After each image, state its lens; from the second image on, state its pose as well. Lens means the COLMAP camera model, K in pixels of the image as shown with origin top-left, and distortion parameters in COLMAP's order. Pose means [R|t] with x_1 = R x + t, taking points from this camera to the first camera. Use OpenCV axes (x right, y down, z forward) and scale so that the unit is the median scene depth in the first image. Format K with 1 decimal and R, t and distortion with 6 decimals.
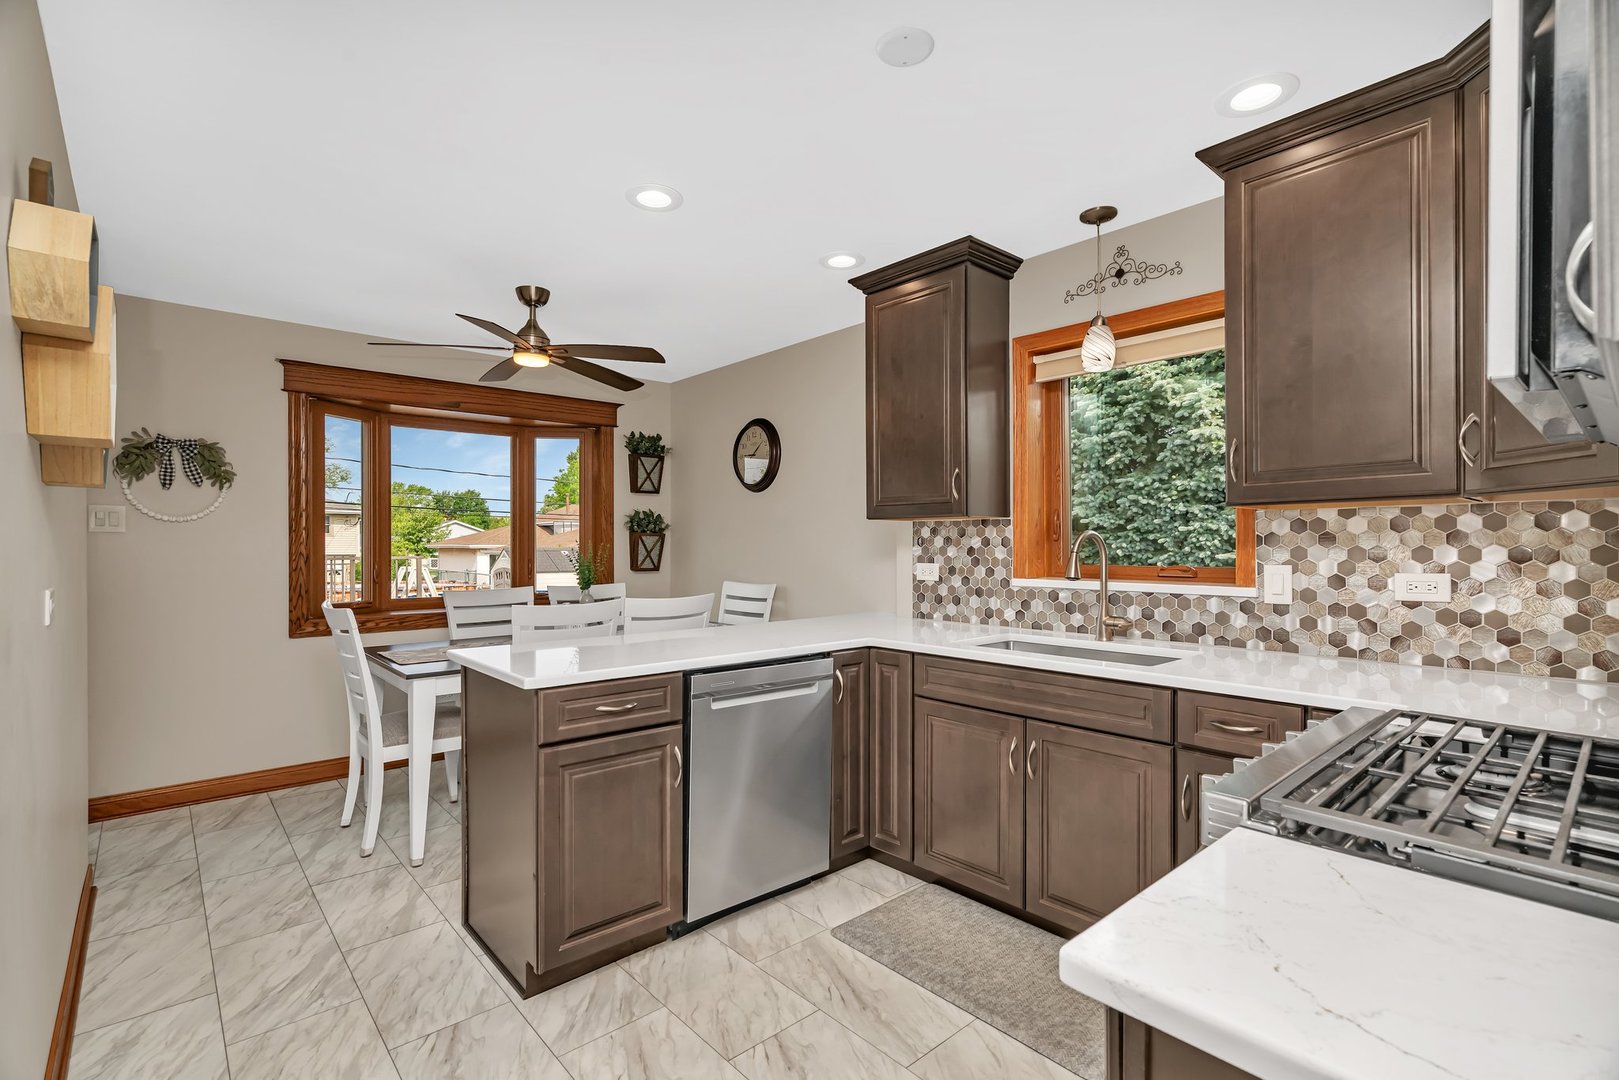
lens RADIAL K [[758.5, 0, 803.4], [0, 758.5, 547.9], [0, 0, 1]] dist [-0.013071, 0.007772]
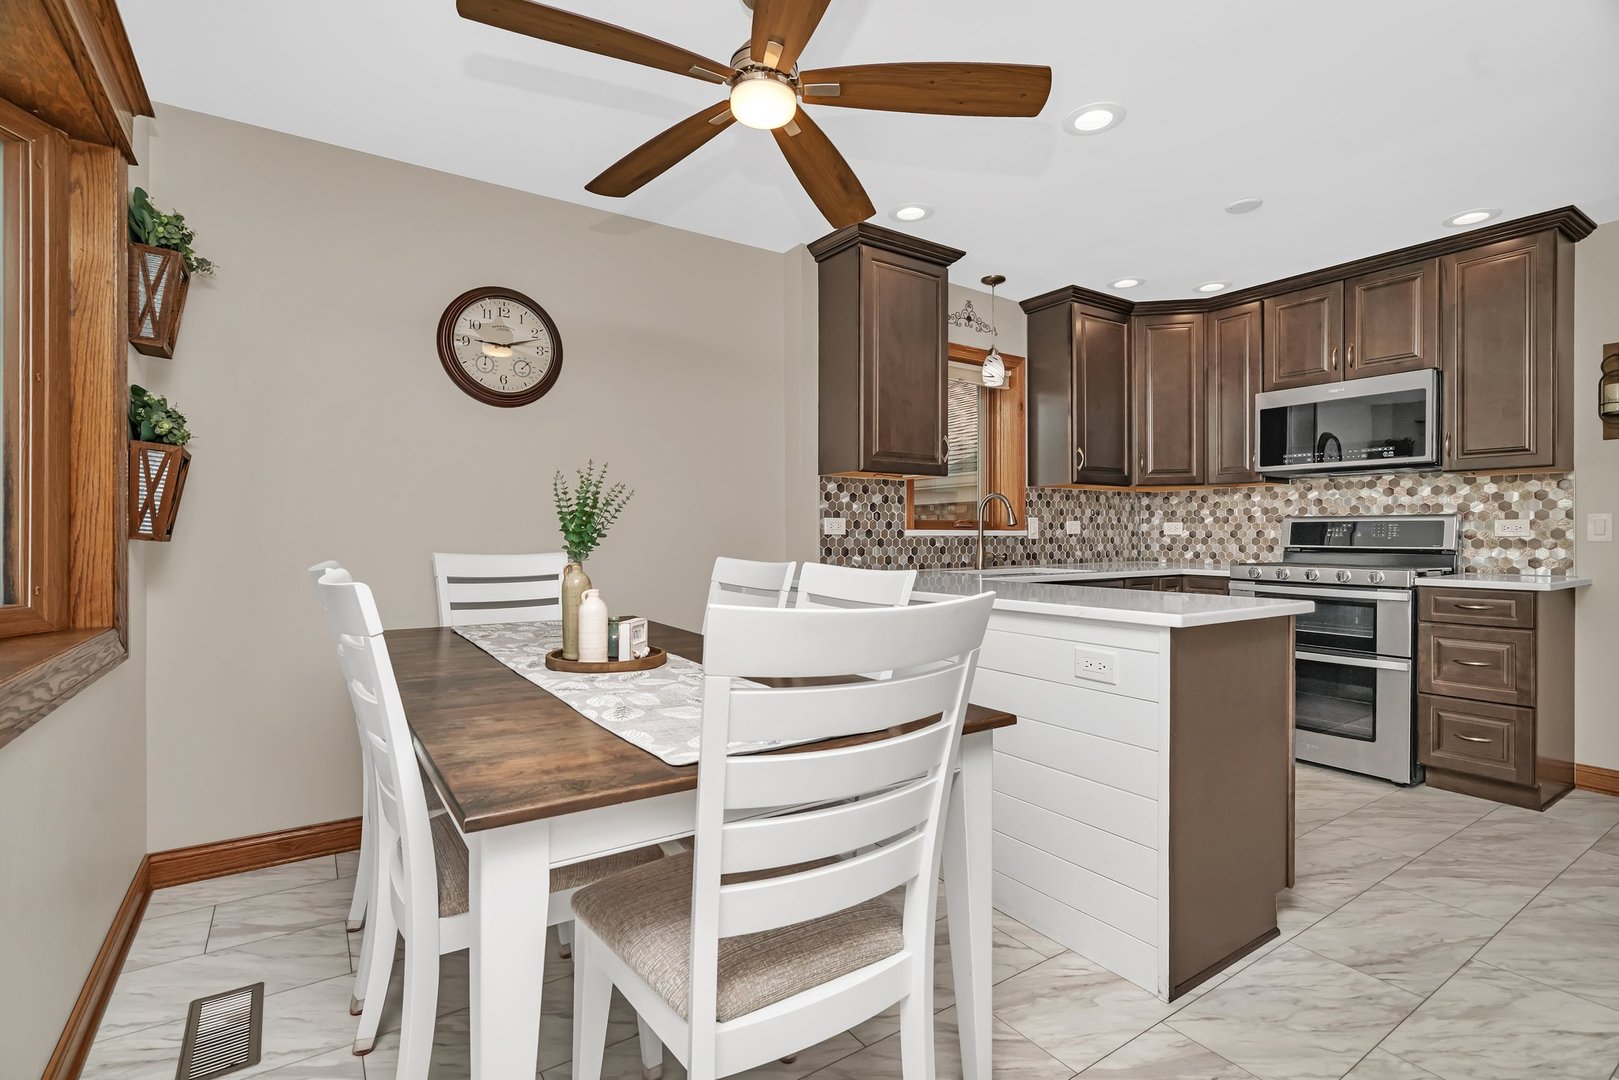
lens RADIAL K [[758.5, 0, 820.5], [0, 758.5, 536.6], [0, 0, 1]] dist [-0.013071, 0.007772]
pose [[0.121123, -0.002667, 0.992634, -0.888462], [0.004717, 0.999987, 0.002111, 0.044618], [-0.992626, 0.004426, 0.121134, 0.920235]]
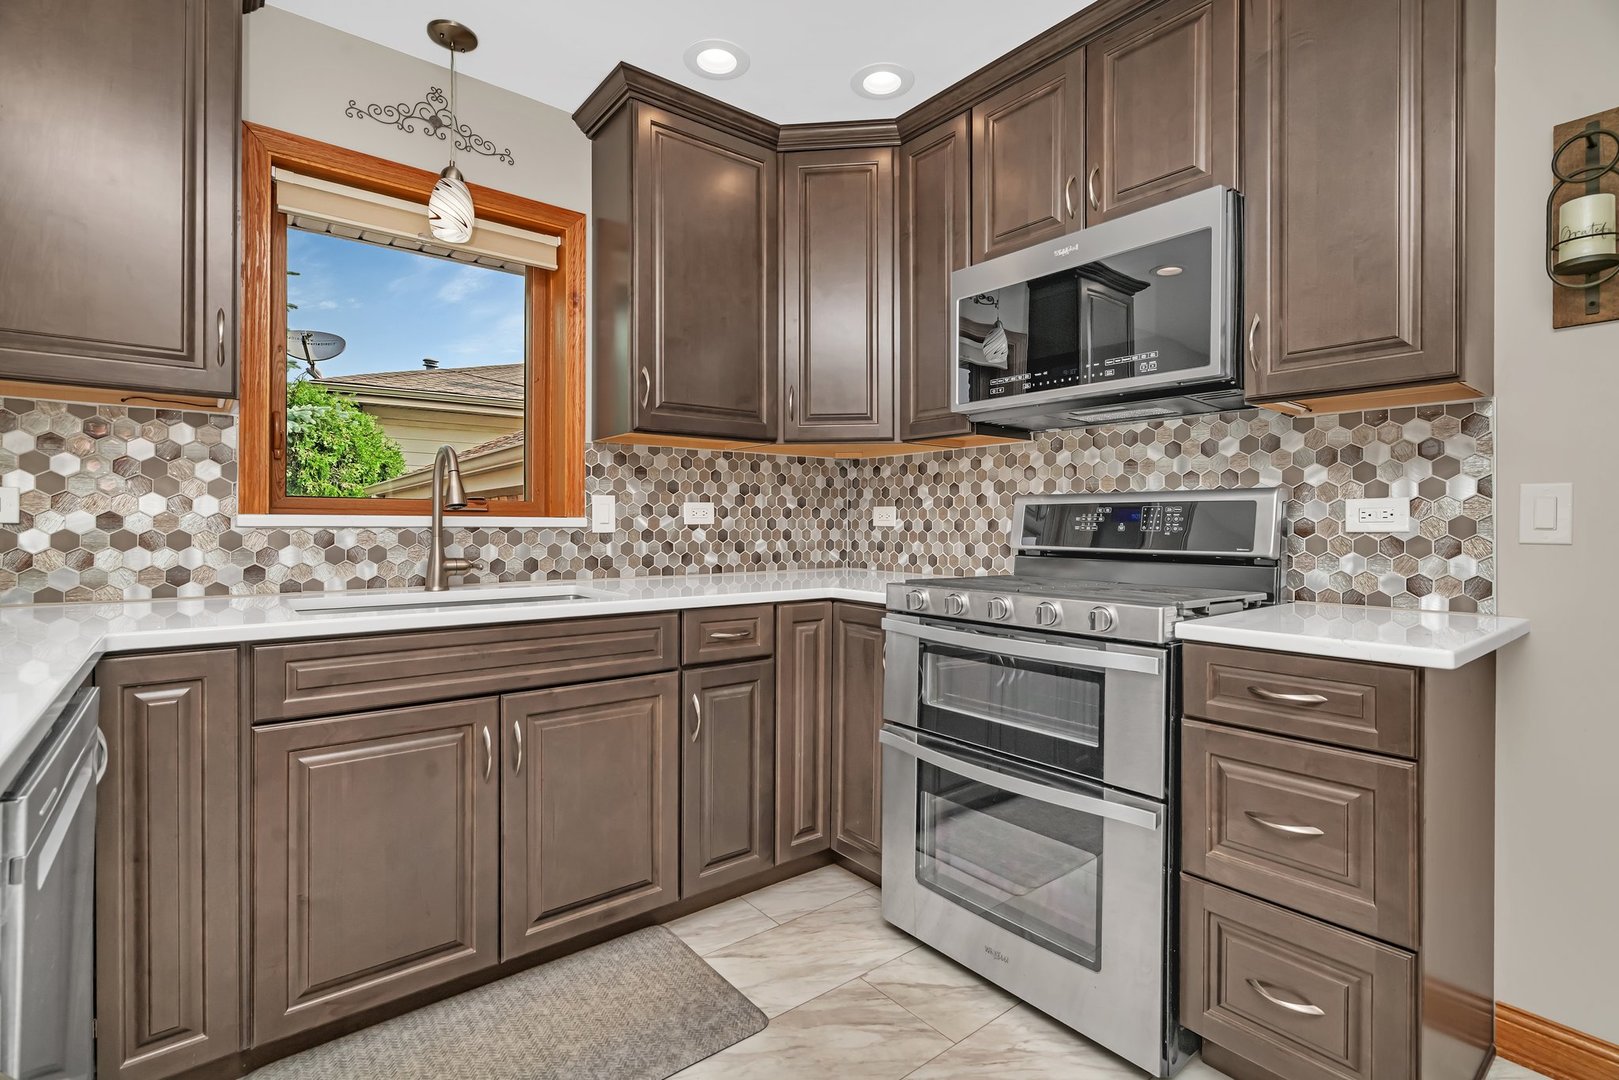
lens RADIAL K [[758.5, 0, 816.2], [0, 758.5, 525.2], [0, 0, 1]] dist [-0.013071, 0.007772]
pose [[0.036149, 0.000637, 0.999346, -0.290415], [0.001149, 0.999999, -0.000679, 0.046588], [-0.999346, 0.001173, 0.036148, 0.478654]]
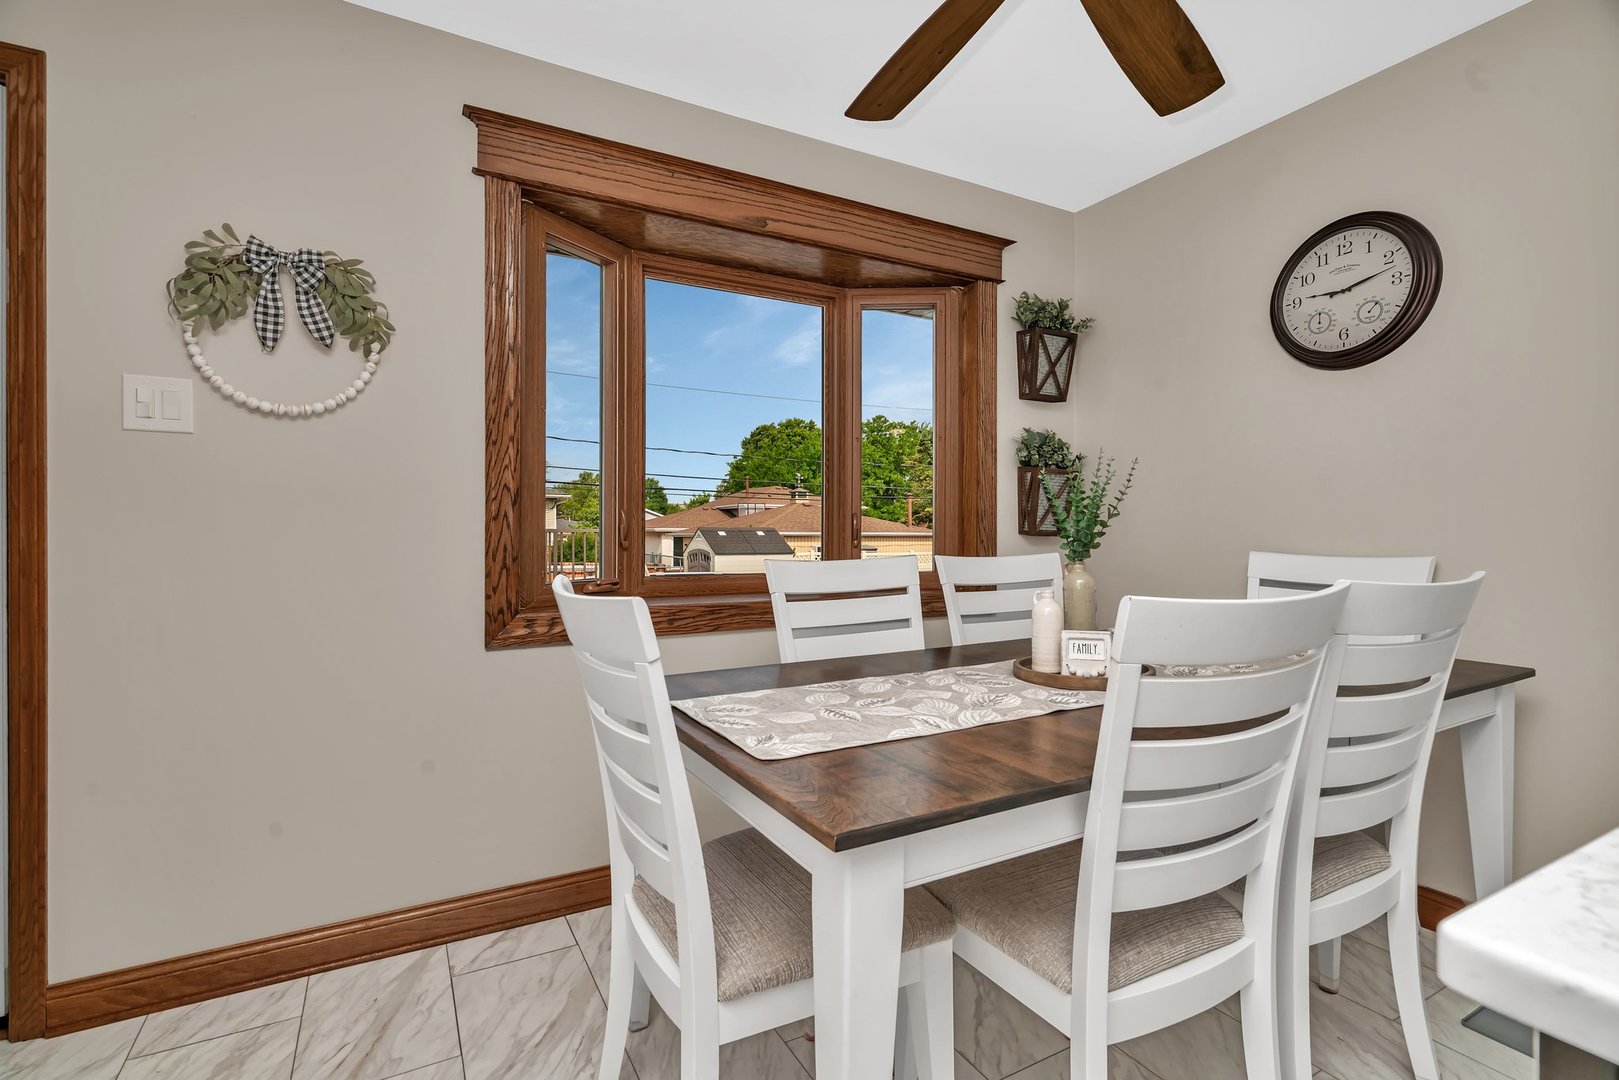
lens RADIAL K [[758.5, 0, 797.4], [0, 758.5, 537.7], [0, 0, 1]] dist [-0.013071, 0.007772]
pose [[0.975870, 0.004497, -0.218305, -0.412605], [-0.003651, 0.999984, 0.004276, 0.046718], [0.218321, -0.003375, 0.975871, 0.621002]]
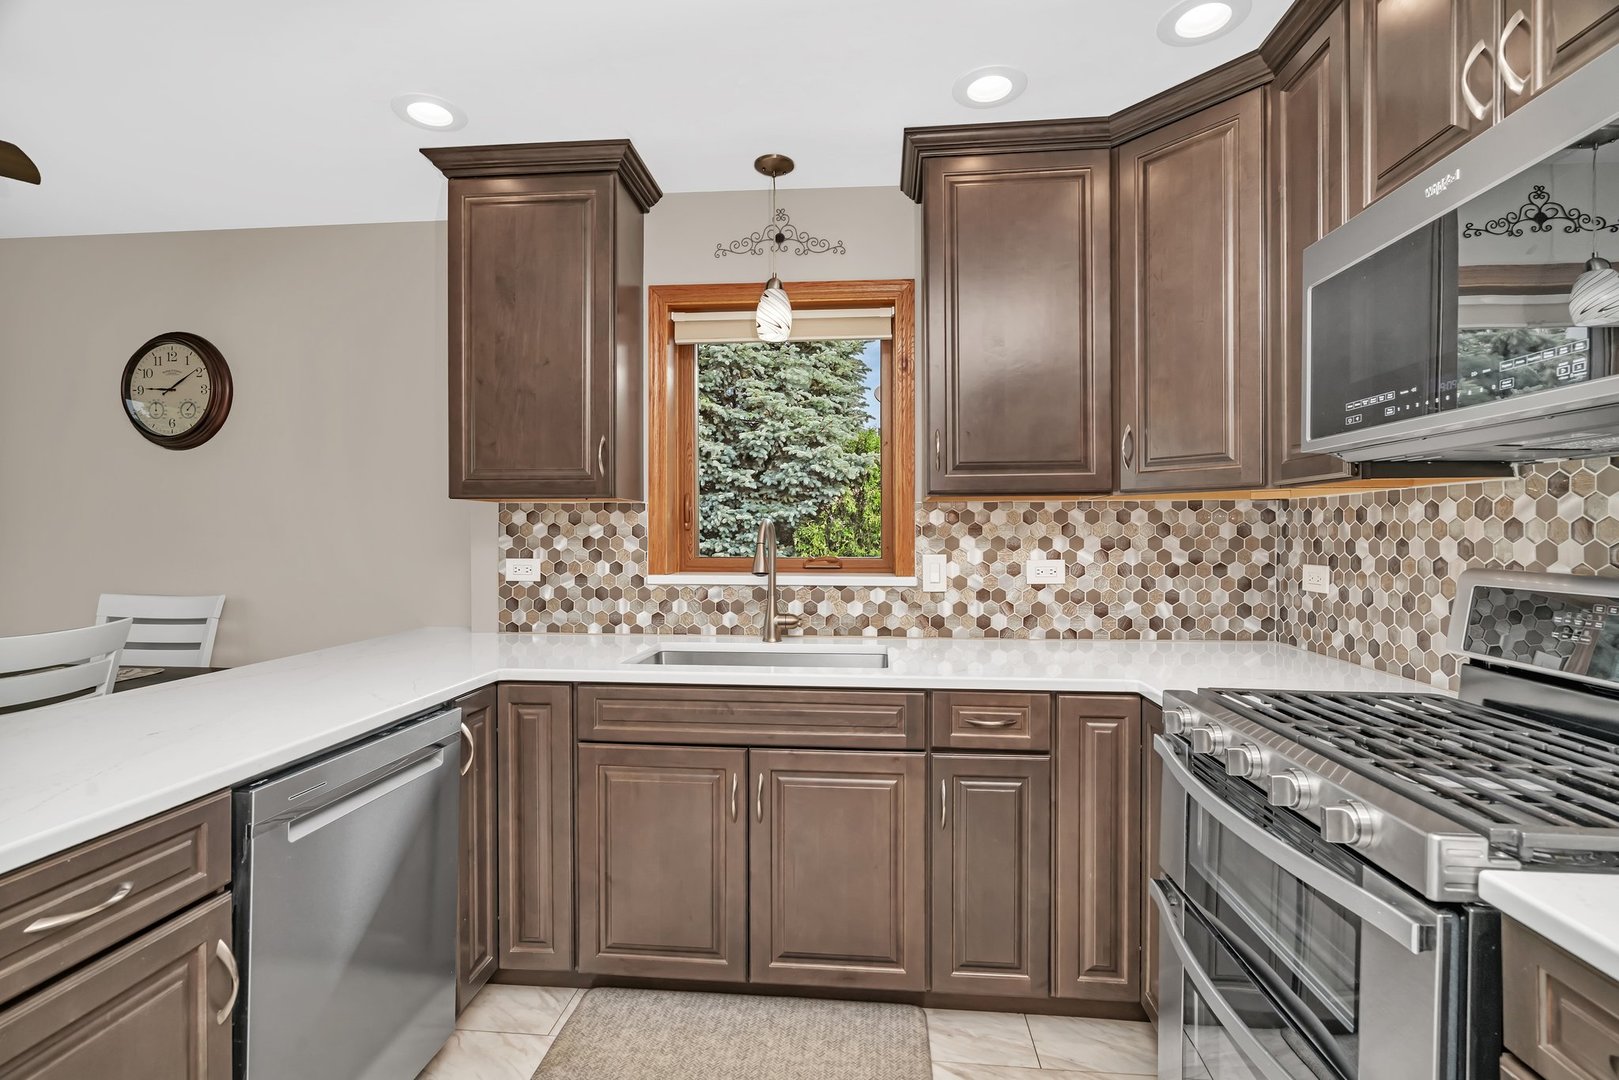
lens RADIAL K [[758.5, 0, 807.9], [0, 758.5, 537.7], [0, 0, 1]] dist [-0.013071, 0.007772]
pose [[0.723326, -0.001870, 0.690504, -0.158411], [0.001203, 0.999998, 0.001448, -0.001603], [-0.690506, -0.000217, 0.723327, 0.259486]]
